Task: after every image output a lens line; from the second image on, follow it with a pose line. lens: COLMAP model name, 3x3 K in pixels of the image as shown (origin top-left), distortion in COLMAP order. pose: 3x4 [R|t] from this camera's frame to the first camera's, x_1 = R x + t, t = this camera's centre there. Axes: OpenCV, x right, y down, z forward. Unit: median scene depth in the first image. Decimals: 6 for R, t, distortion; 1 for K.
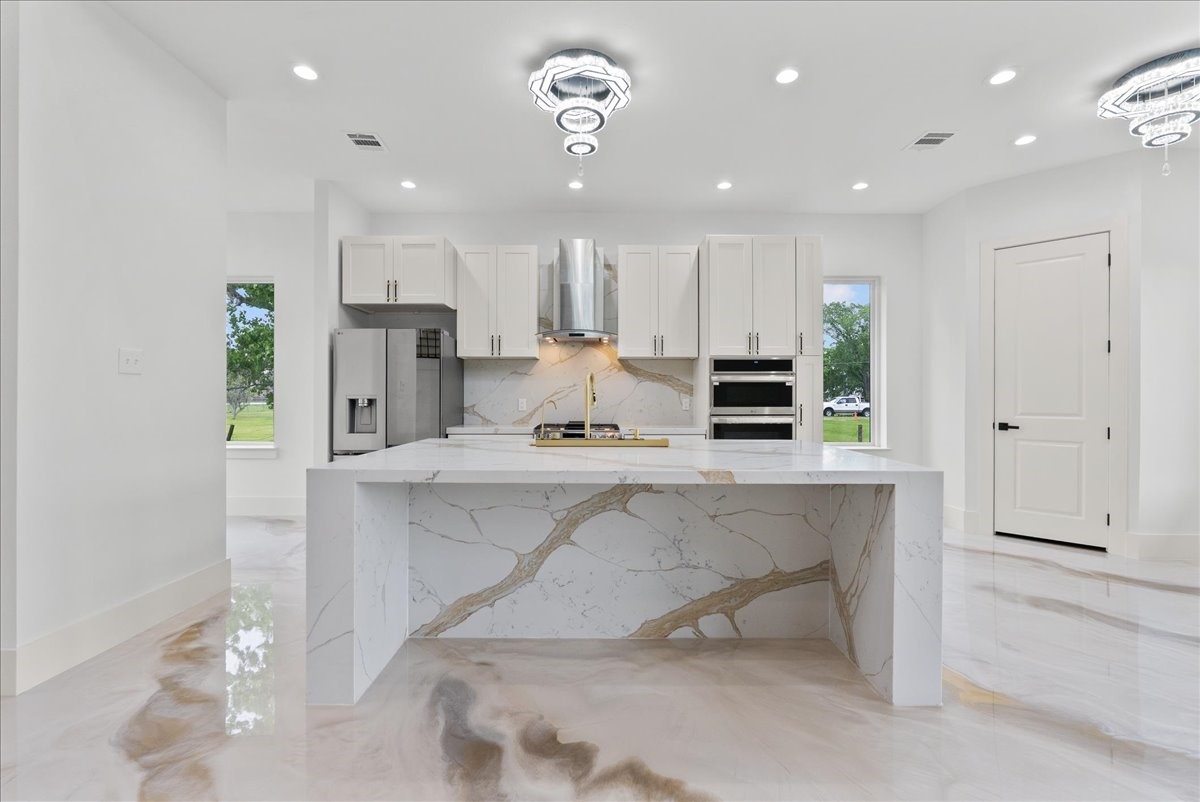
lens RADIAL K [[525.4, 0, 598.8], [0, 525.4, 396.6], [0, 0, 1]] dist [-0.007879, 0.000188]
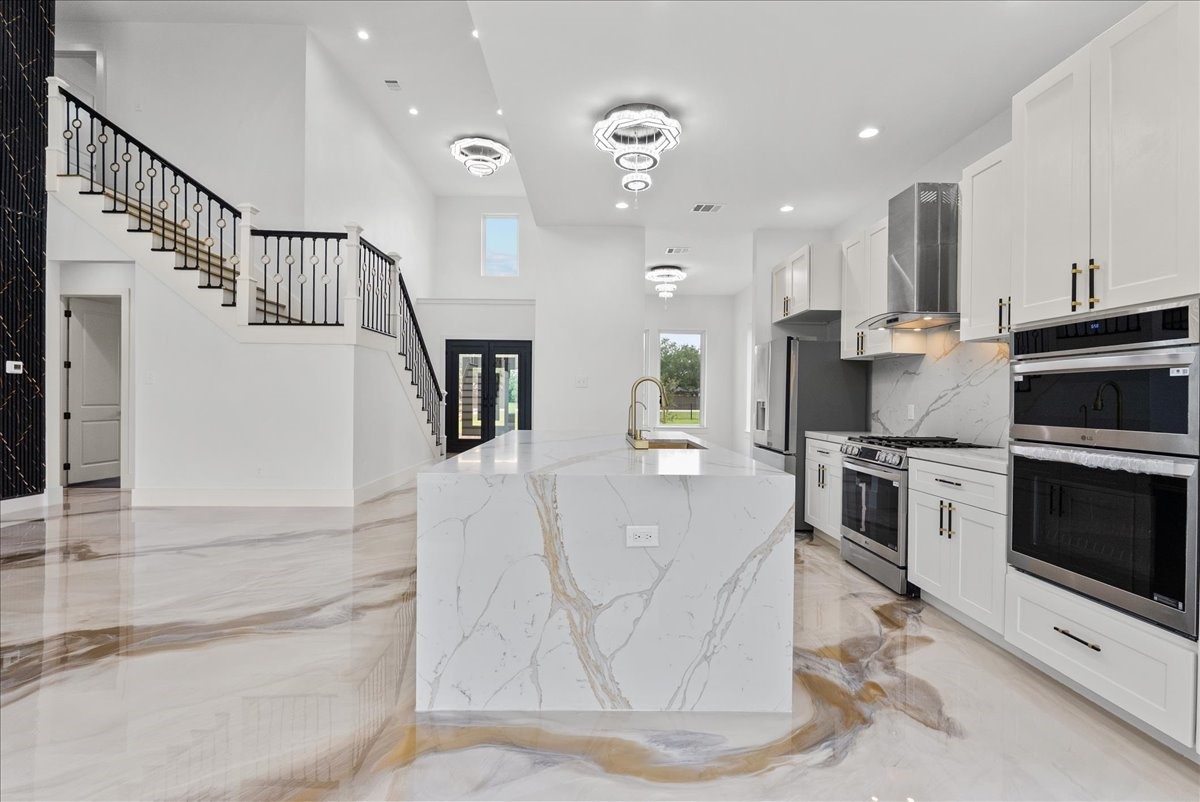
lens RADIAL K [[525.4, 0, 598.8], [0, 525.4, 396.6], [0, 0, 1]] dist [-0.007879, 0.000188]
pose [[0.021578, -0.001979, -0.999765, 0.725798], [-0.011473, 0.999932, -0.002227, -0.001037], [0.999701, 0.011519, 0.021554, 0.578038]]
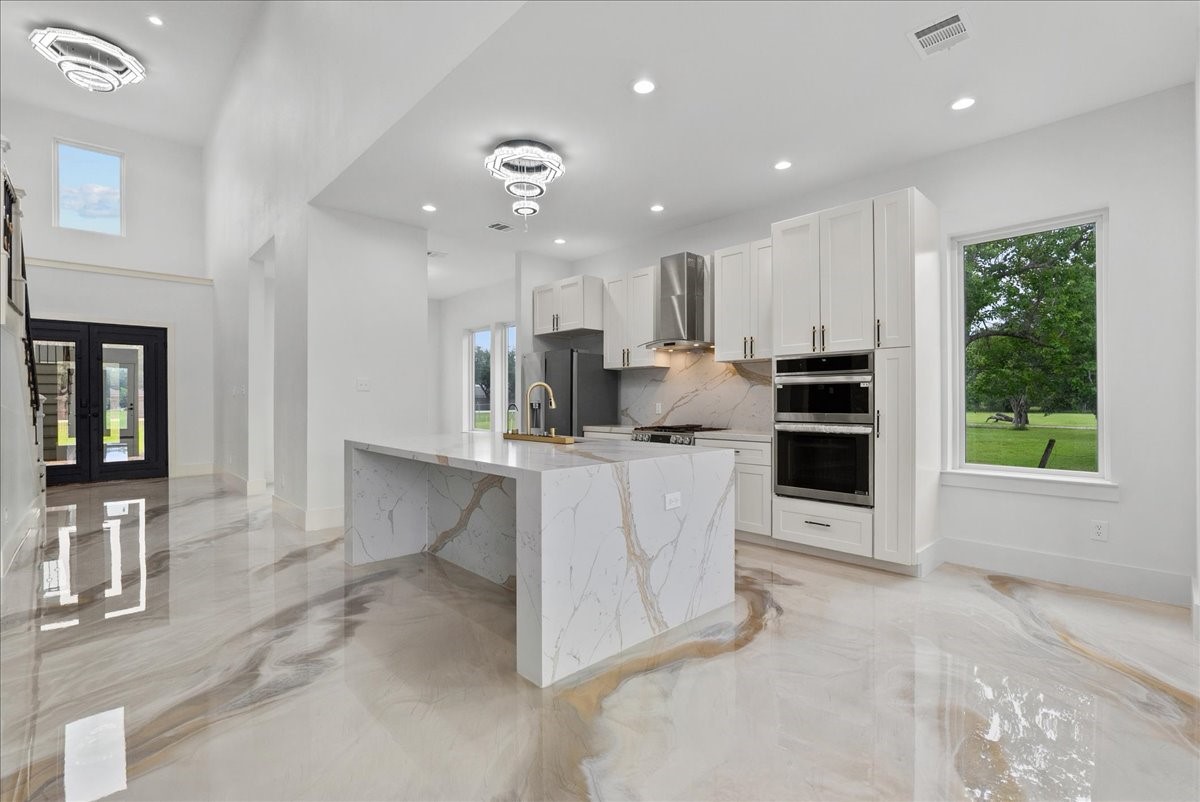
lens RADIAL K [[535.0, 0, 600.0], [0, 535.0, 401.0], [0, 0, 1]] dist [-0.010120, 0.000047]
pose [[0.685972, -0.002545, -0.727623, 0.679289], [0.003852, 0.999993, 0.000134, -0.001225], [0.727618, -0.002895, 0.685977, 0.145519]]
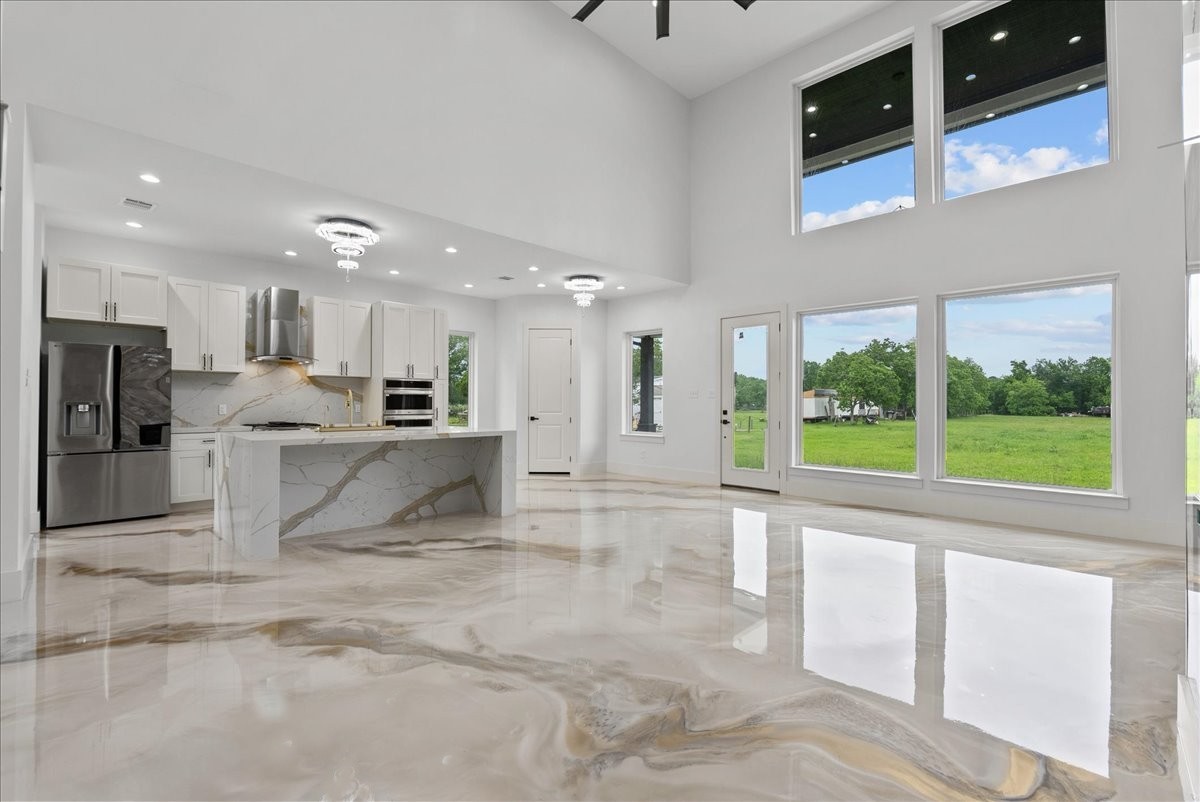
lens RADIAL K [[535.0, 0, 600.0], [0, 535.0, 401.0], [0, 0, 1]] dist [-0.010120, 0.000047]
pose [[0.704445, 0.003777, 0.709749, -0.465834], [-0.001484, 0.999991, -0.003848, -0.001732], [-0.709757, 0.001658, 0.704444, -0.586187]]
